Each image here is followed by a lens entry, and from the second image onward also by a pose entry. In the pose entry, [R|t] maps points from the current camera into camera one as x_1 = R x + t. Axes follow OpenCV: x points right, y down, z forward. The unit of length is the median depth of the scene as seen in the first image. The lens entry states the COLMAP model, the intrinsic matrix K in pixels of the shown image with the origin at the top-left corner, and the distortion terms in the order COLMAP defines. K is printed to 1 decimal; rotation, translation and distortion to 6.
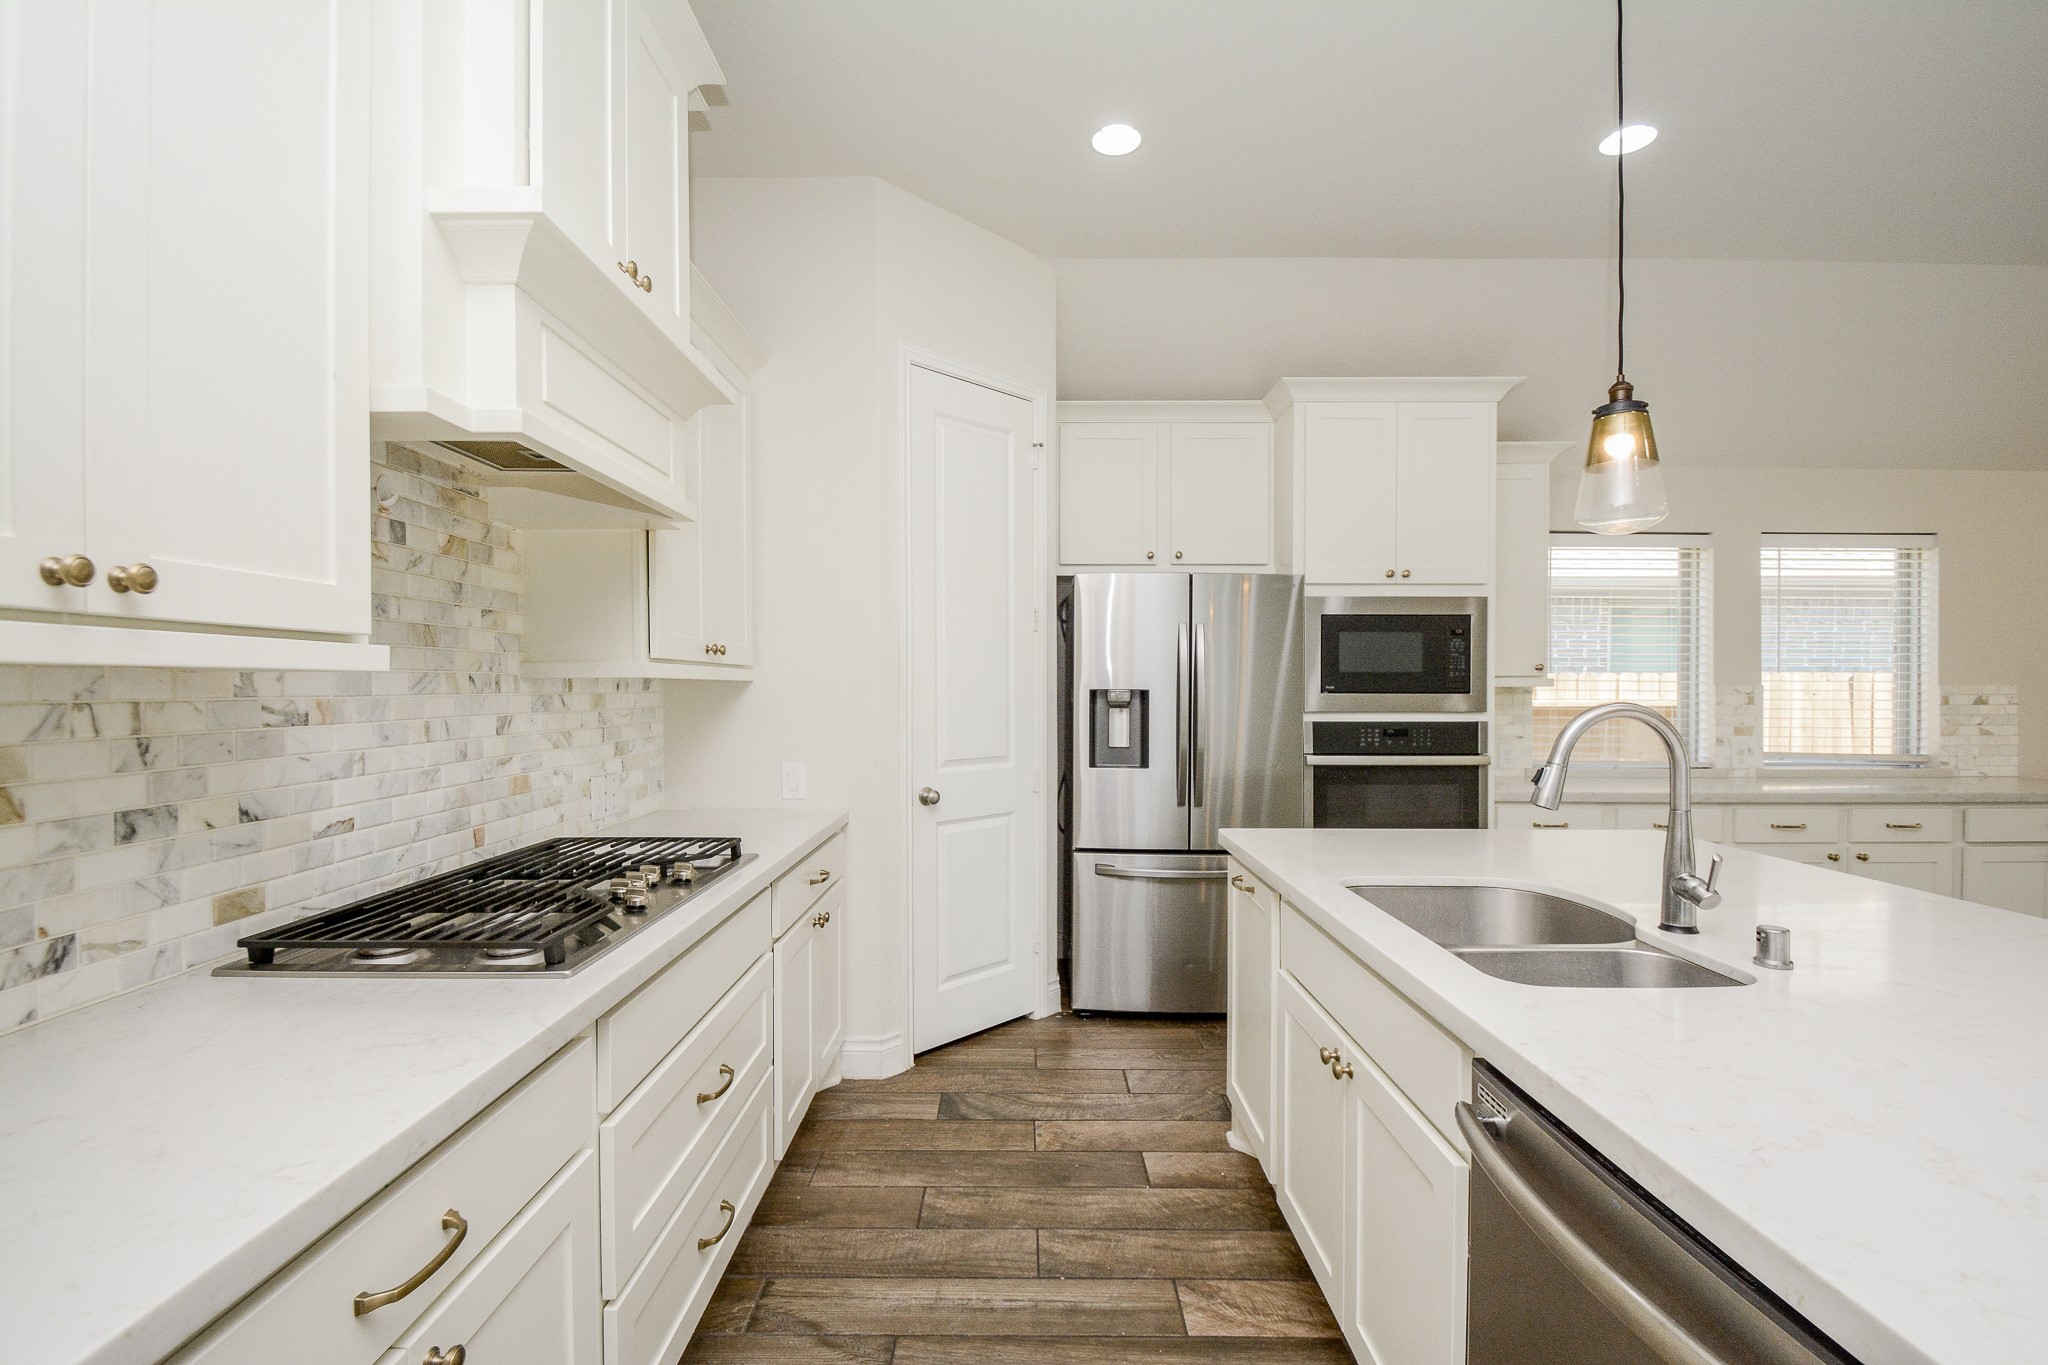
lens RADIAL K [[893.3, 0, 1017.2], [0, 893.3, 697.8], [0, 0, 1]] dist [0.013959, -0.016581]
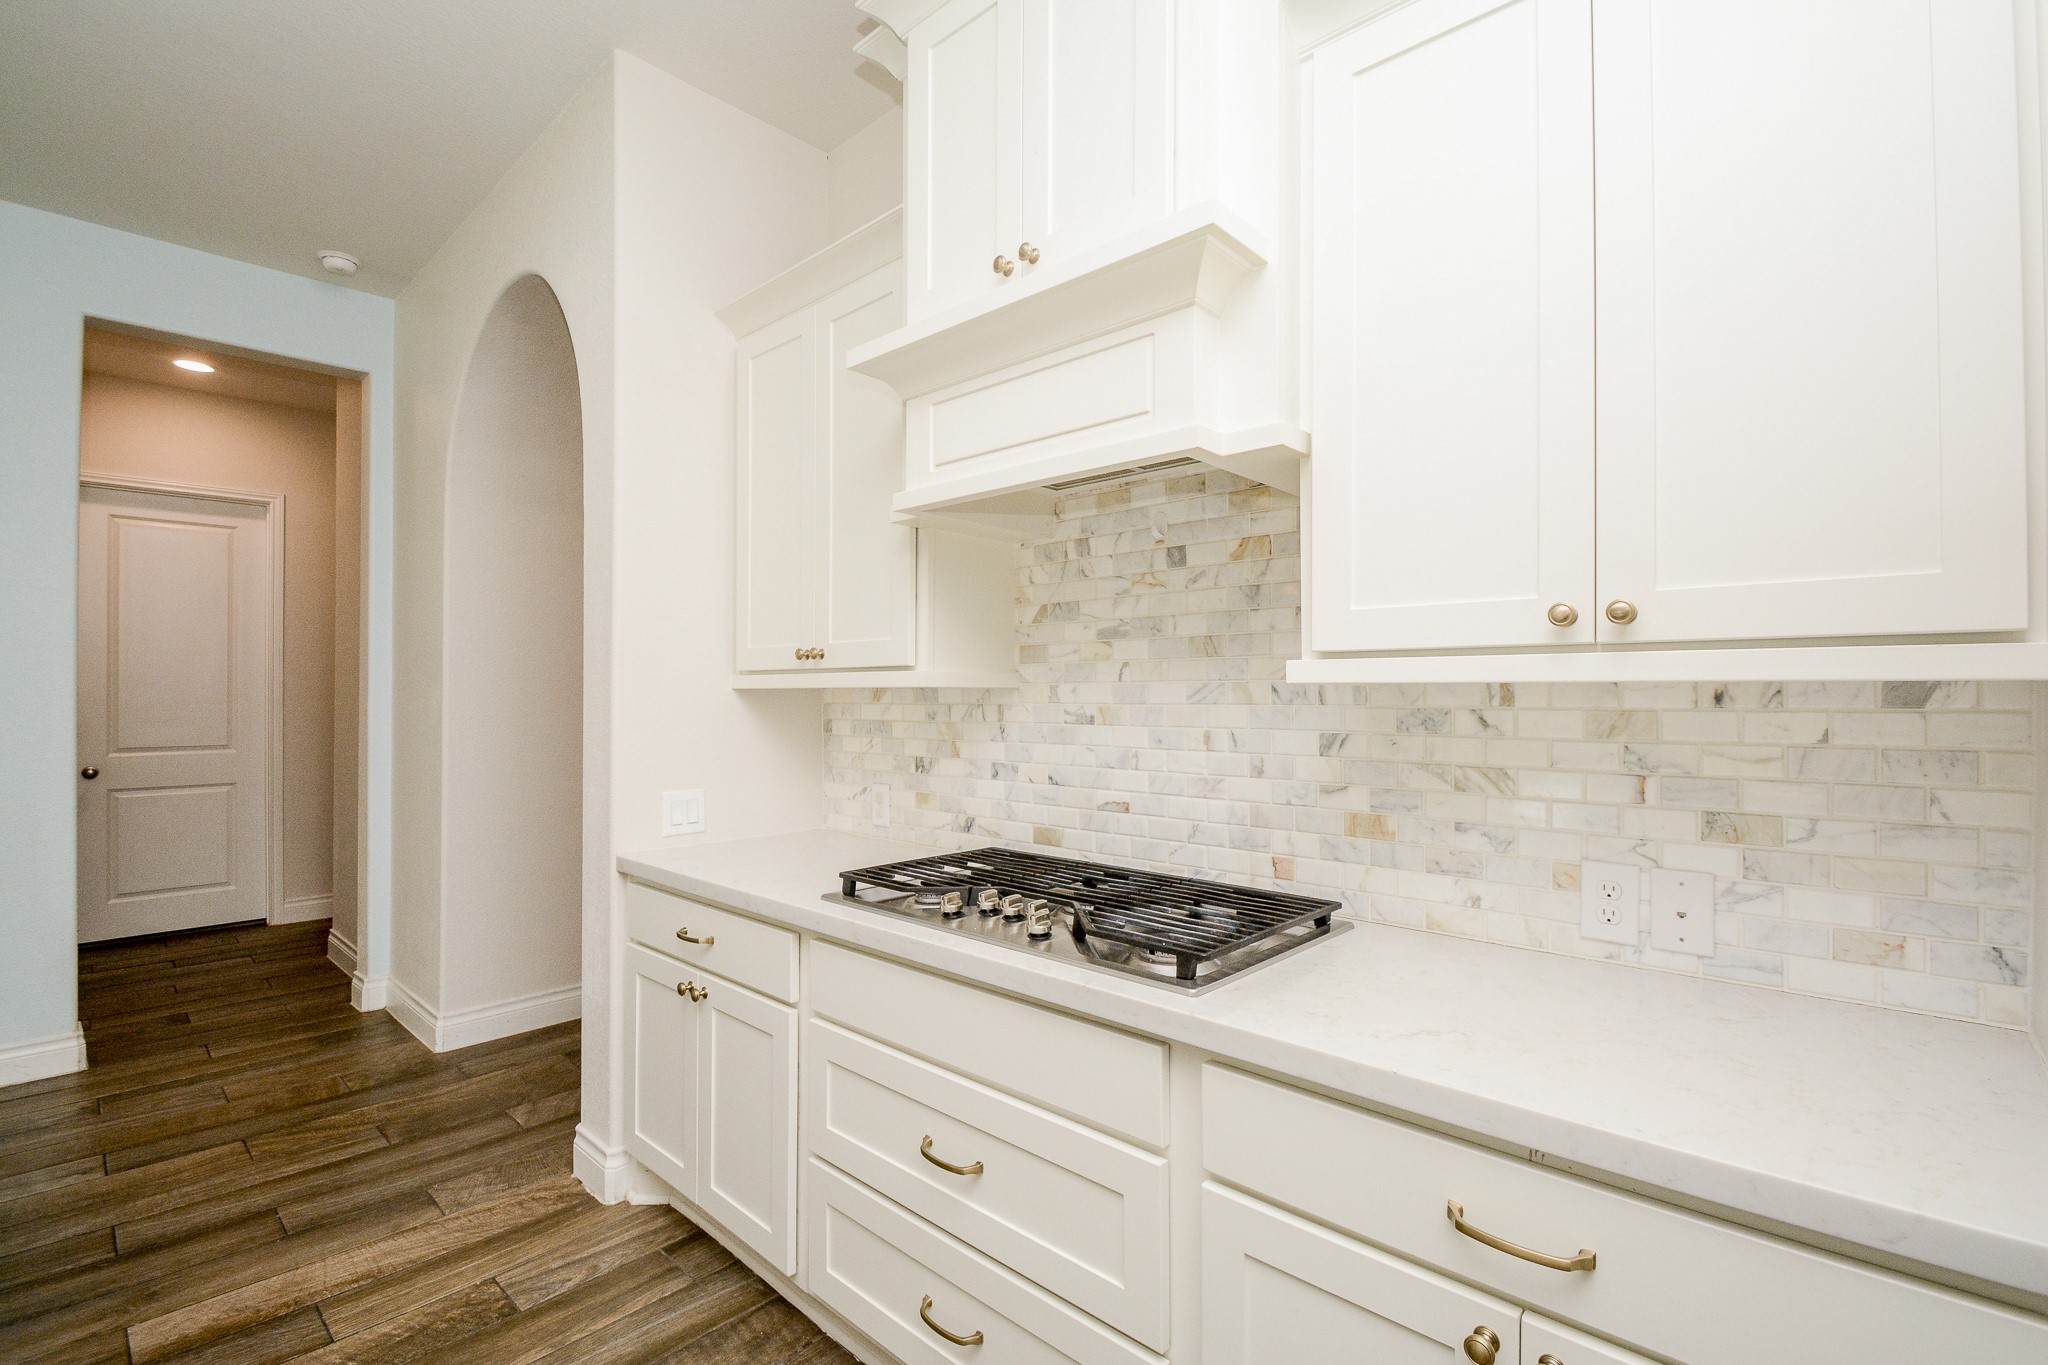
lens RADIAL K [[915.6, 0, 1027.0], [0, 915.6, 689.1], [0, 0, 1]] dist [0.006999, -0.010494]
pose [[-0.672762, -0.003284, -0.739851, 0.196156], [-0.009109, 0.999951, 0.003845, -0.017844], [0.739803, 0.009326, -0.672759, 1.194941]]
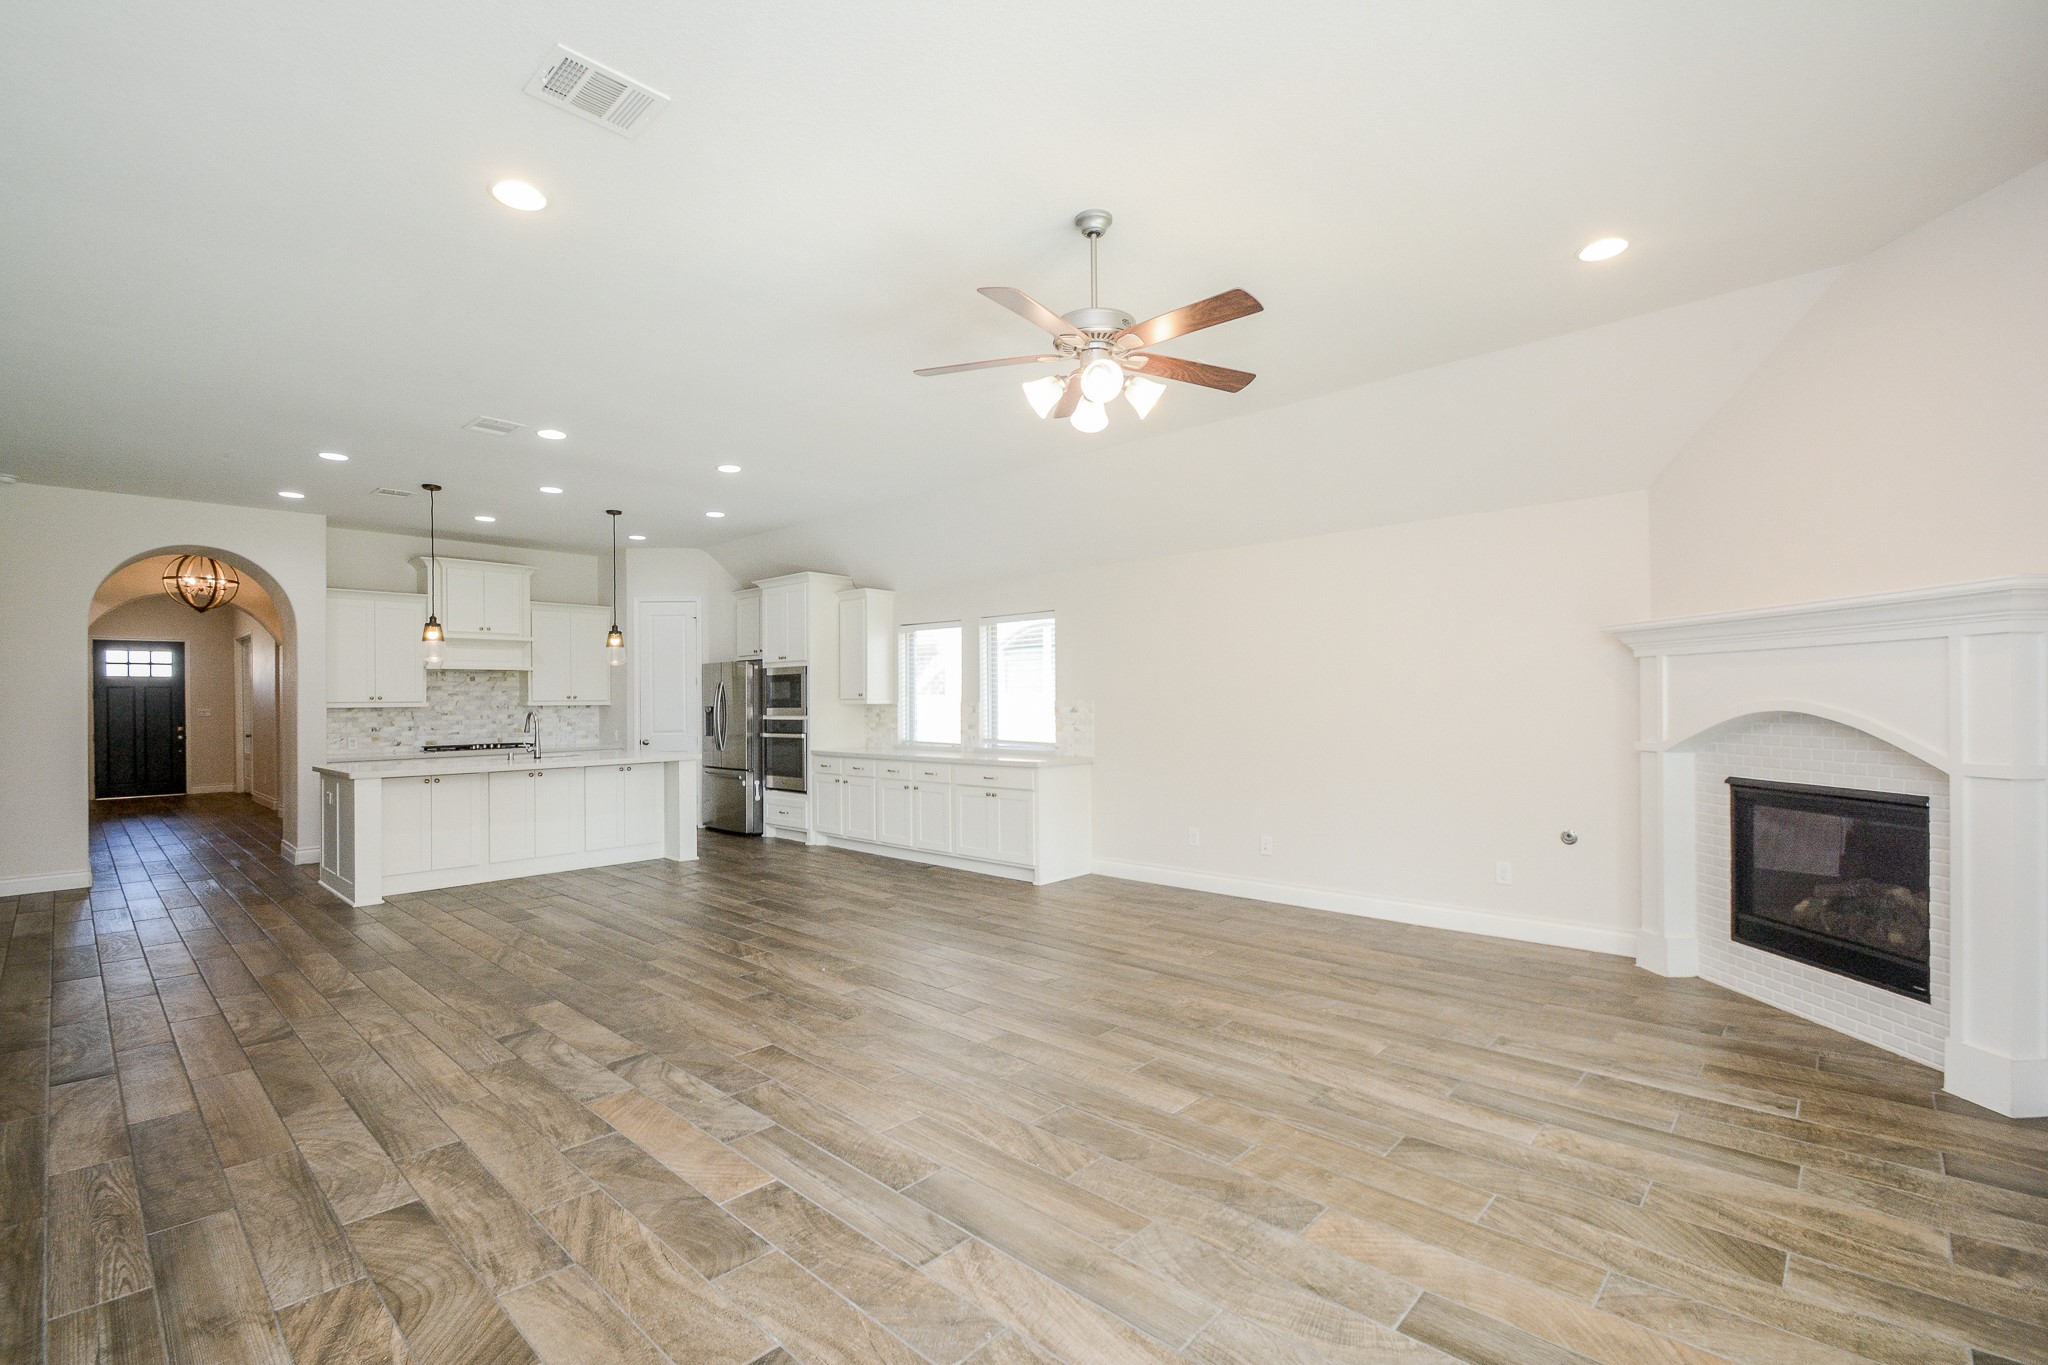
lens RADIAL K [[903.2, 0, 1020.3], [0, 903.2, 700.4], [0, 0, 1]] dist [0.010508, -0.015262]
pose [[0.737152, -0.009197, -0.675665, 3.858464], [0.002769, 0.999940, -0.010591, 0.004802], [0.675722, 0.005936, 0.737133, -0.540166]]
